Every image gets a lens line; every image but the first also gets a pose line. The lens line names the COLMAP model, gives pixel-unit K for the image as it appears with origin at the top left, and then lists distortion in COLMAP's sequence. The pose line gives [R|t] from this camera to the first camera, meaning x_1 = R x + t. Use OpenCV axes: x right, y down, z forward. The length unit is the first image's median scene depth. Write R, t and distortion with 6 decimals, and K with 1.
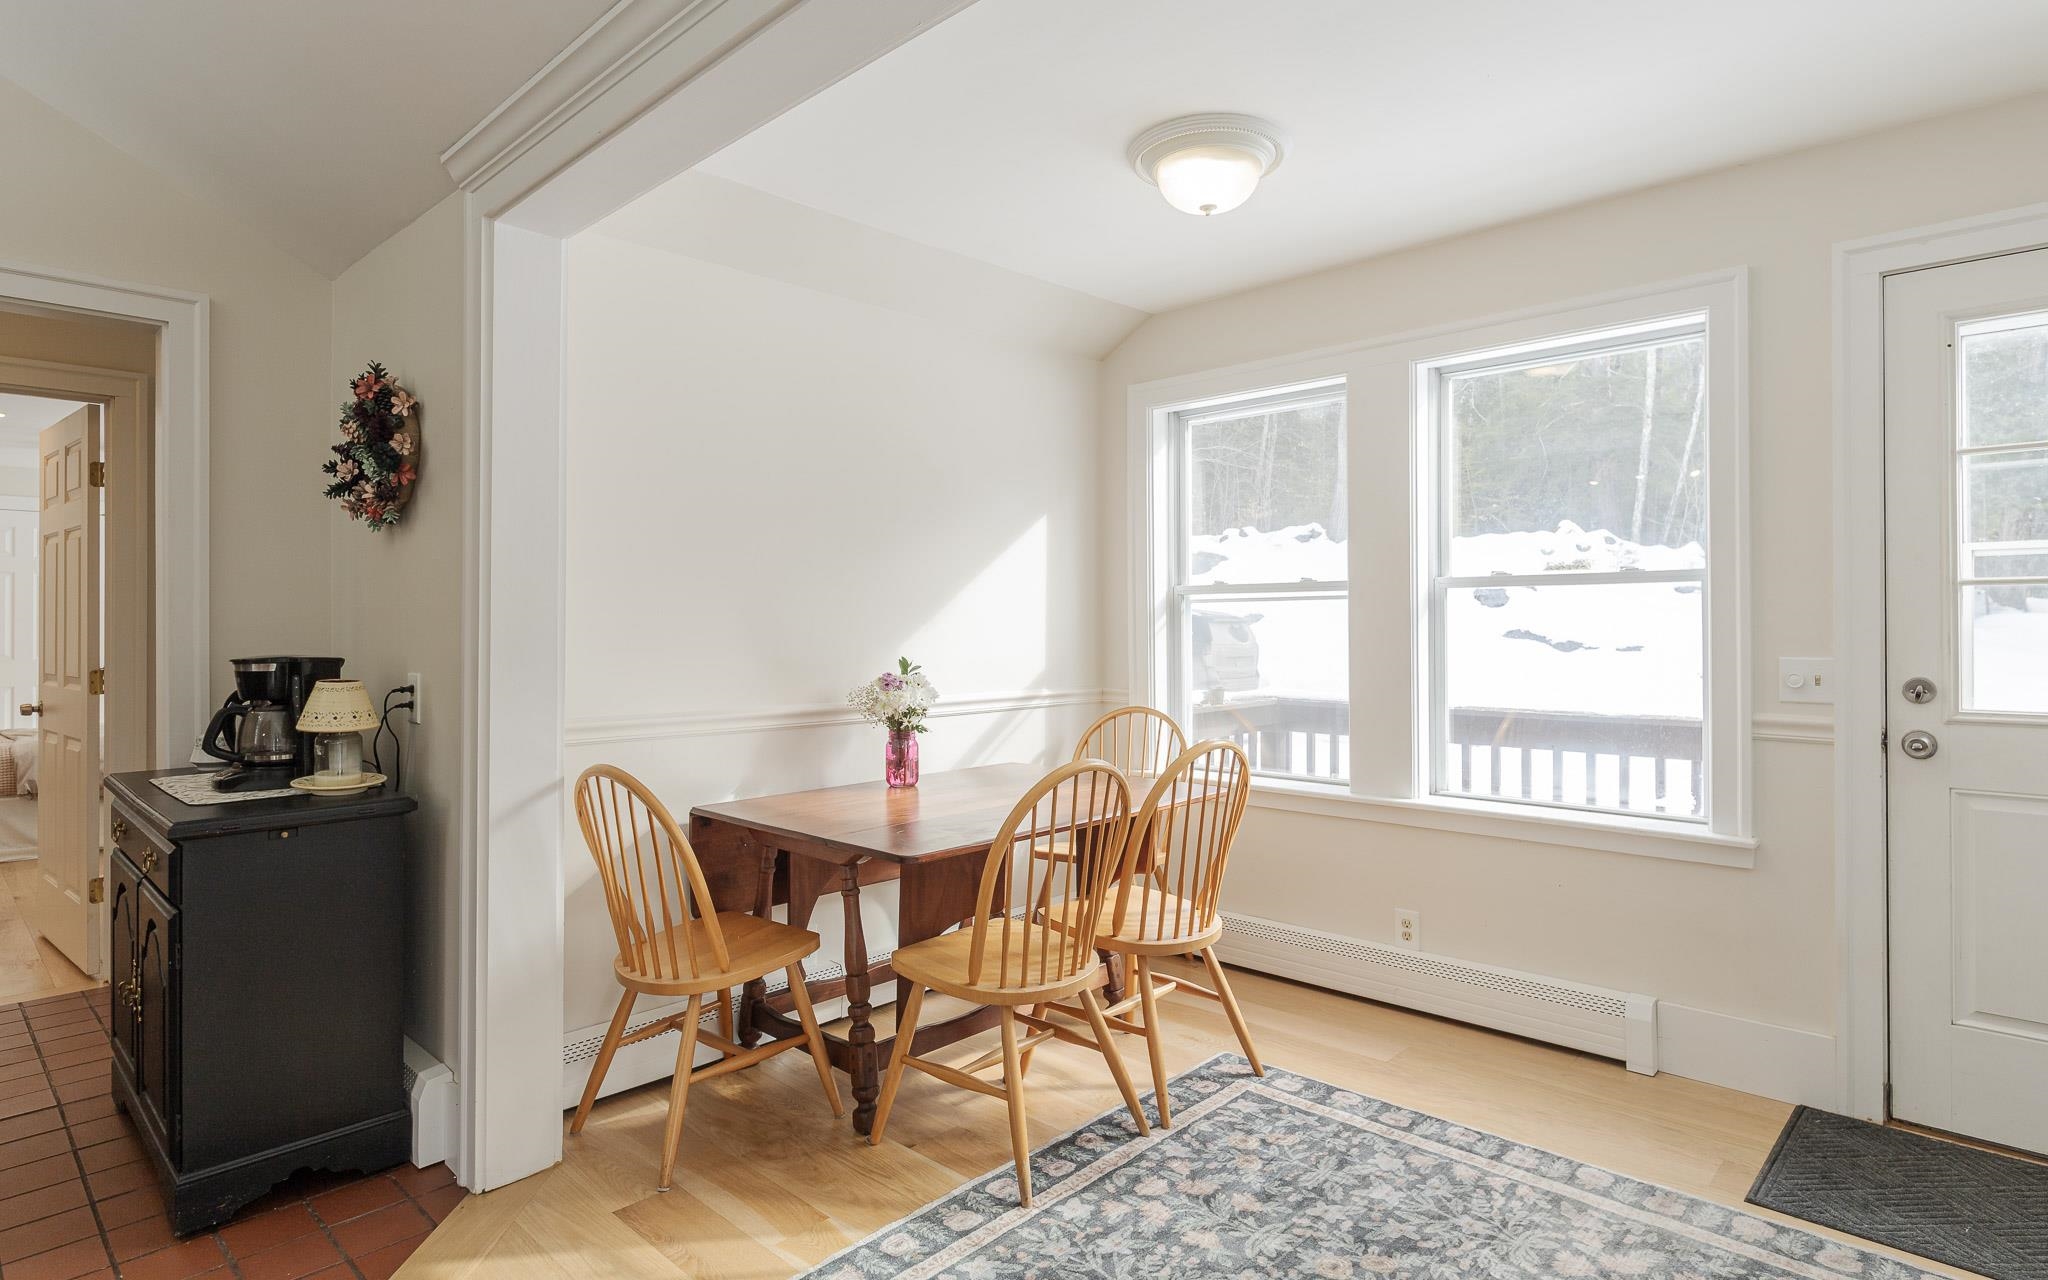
lens RADIAL K [[1061.2, 0, 1007.4], [0, 1061.2, 619.7], [0, 0, 1]] dist [-0.005922, -0.001289]
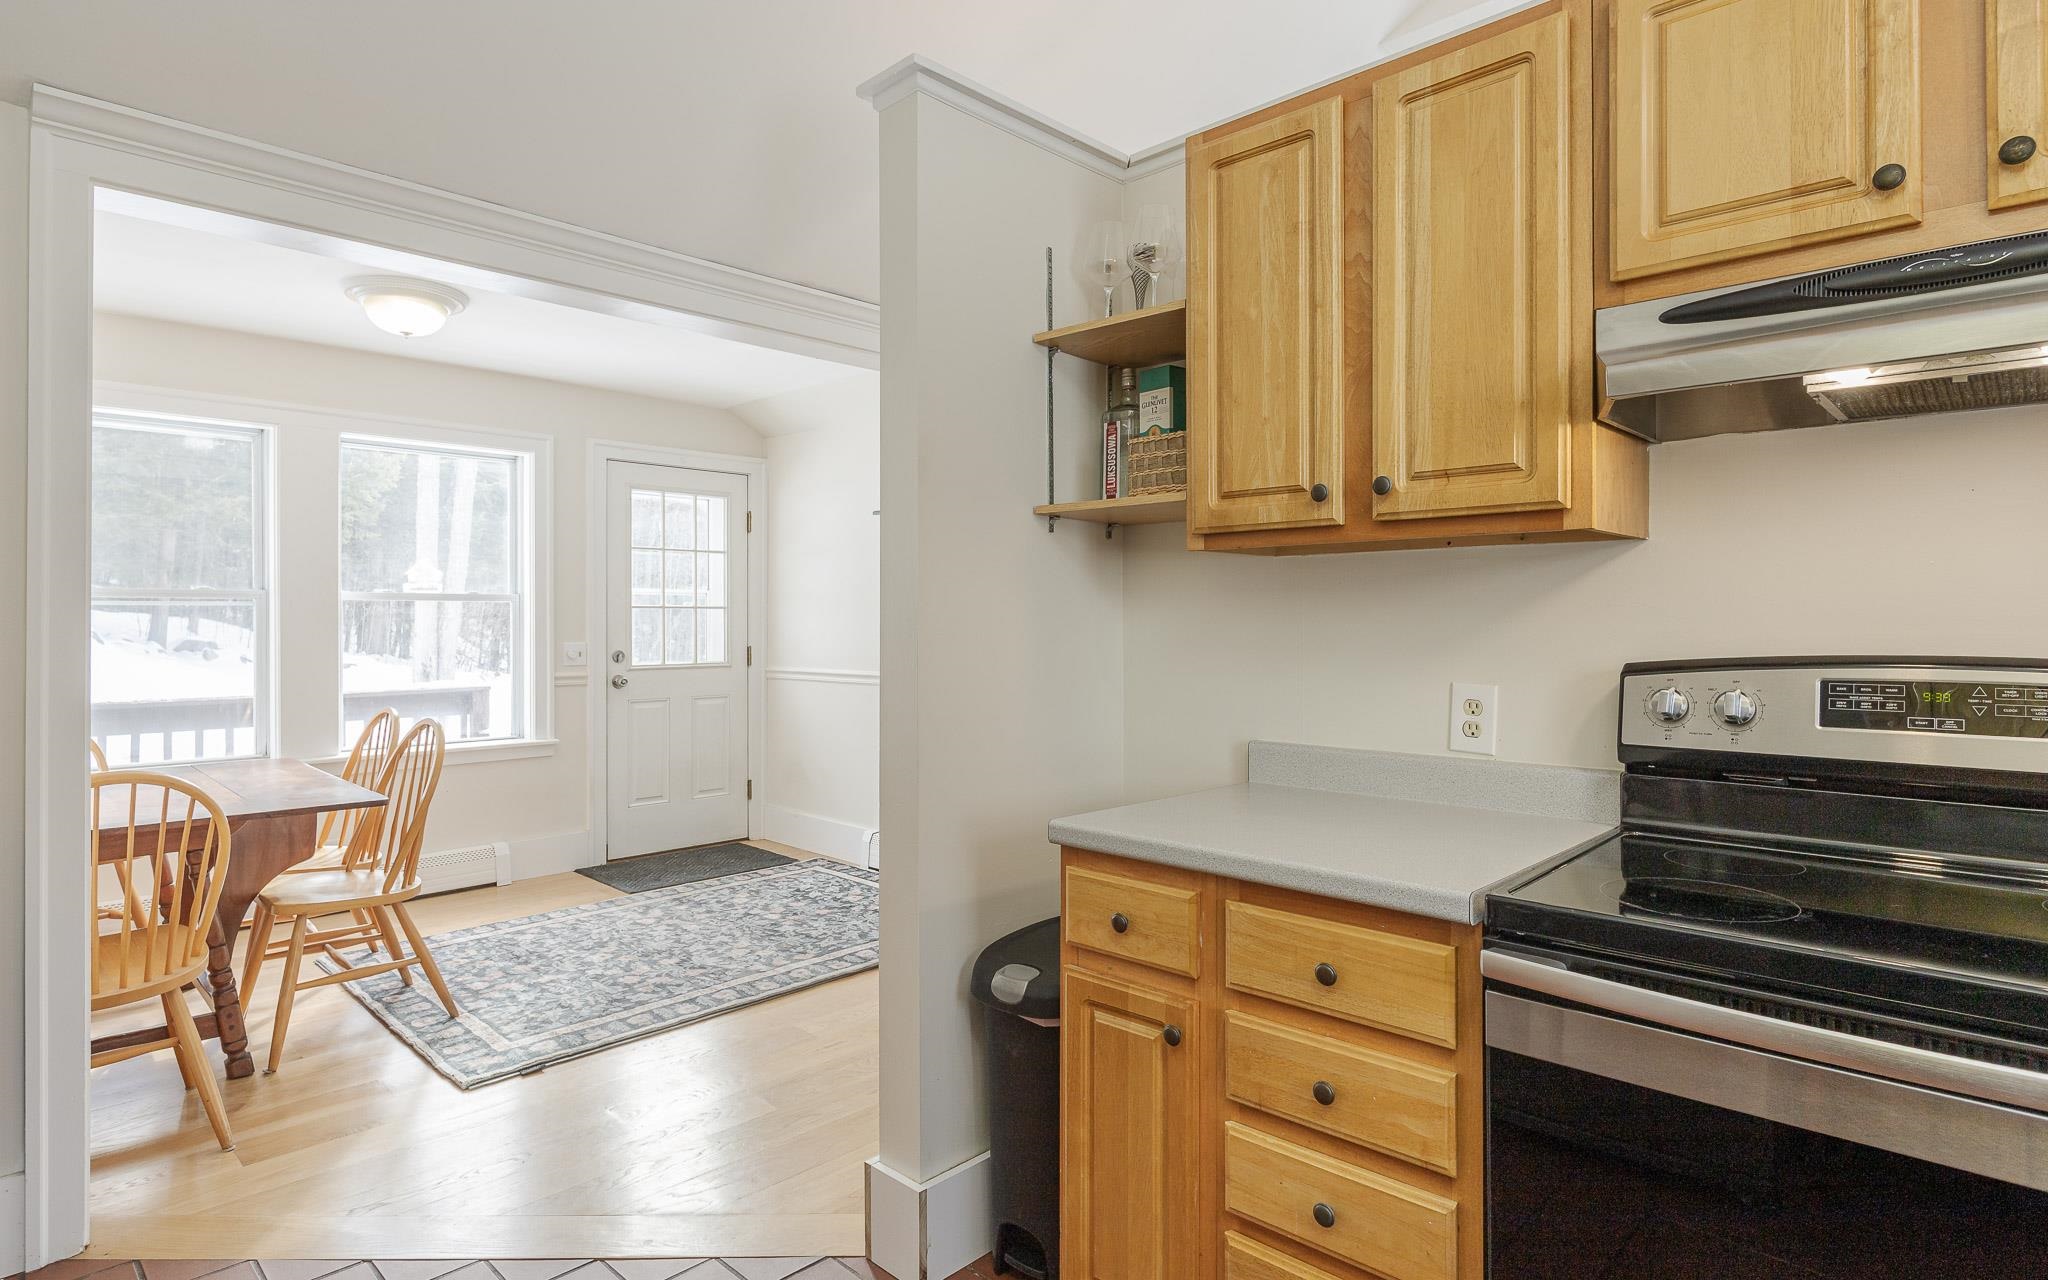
lens RADIAL K [[1061.2, 0, 1007.4], [0, 1061.2, 619.7], [0, 0, 1]] dist [-0.005922, -0.001289]
pose [[0.021002, 0.003305, 0.999774, -1.404867], [-0.012823, 0.999913, -0.003036, -0.012721], [-0.999697, -0.012757, 0.021043, 0.187229]]
